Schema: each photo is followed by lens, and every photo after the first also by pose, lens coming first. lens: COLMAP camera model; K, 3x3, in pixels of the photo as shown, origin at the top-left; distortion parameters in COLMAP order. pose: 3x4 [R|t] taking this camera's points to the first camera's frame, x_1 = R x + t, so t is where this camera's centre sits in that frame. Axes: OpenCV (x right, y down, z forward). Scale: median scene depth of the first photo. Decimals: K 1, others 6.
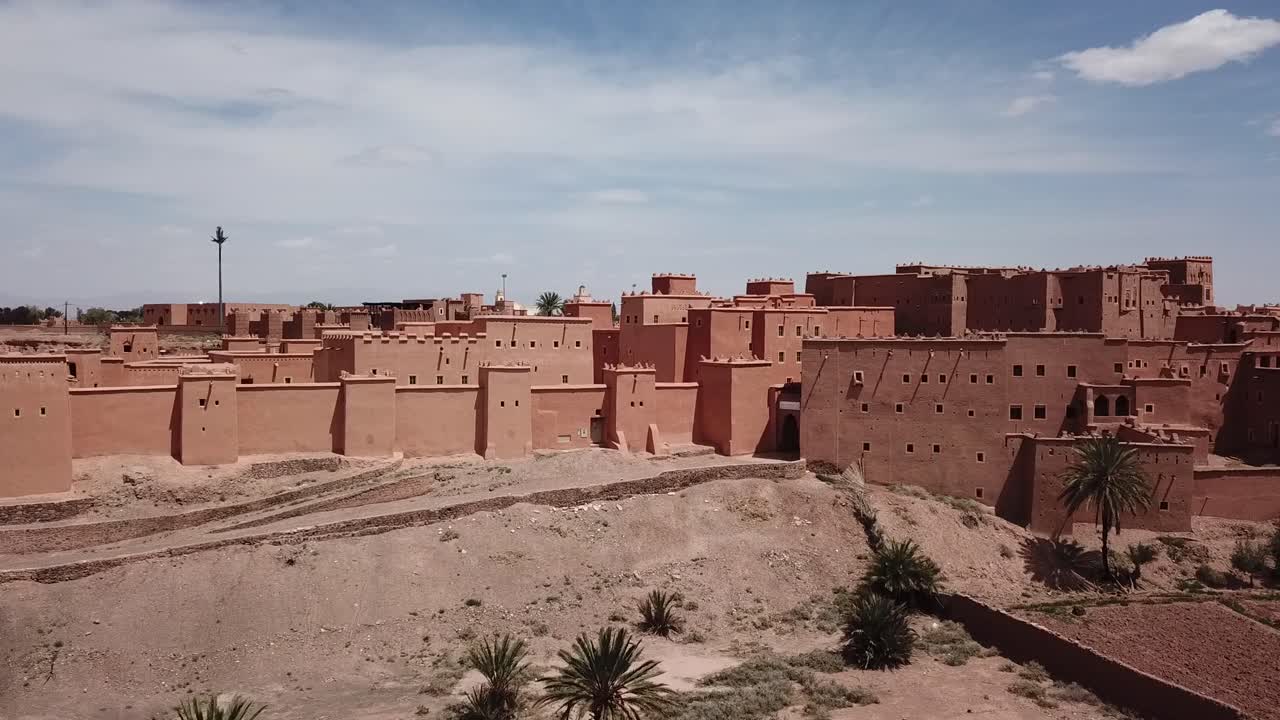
lens RADIAL K [[1000.4, 0, 640.0], [0, 1000.4, 360.0], [0, 0, 1]] dist [0.049420, -0.096333]
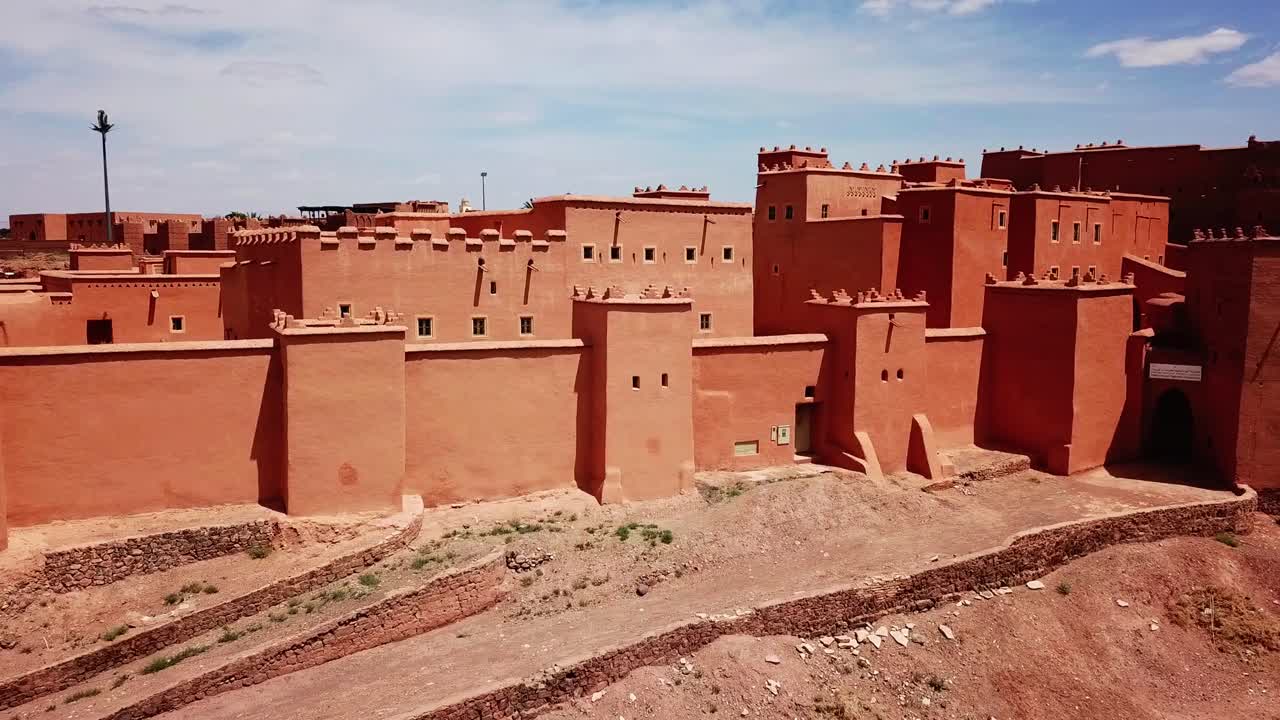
lens RADIAL K [[1065.5, 0, 640.0], [0, 1065.5, 360.0], [0, 0, 1]] dist [0.052248, -0.005333]
pose [[0.999114, -0.006910, 0.041504, -0.147756], [0.003983, 0.997525, 0.070199, 0.000287], [-0.041886, -0.069971, 0.996669, 0.493082]]
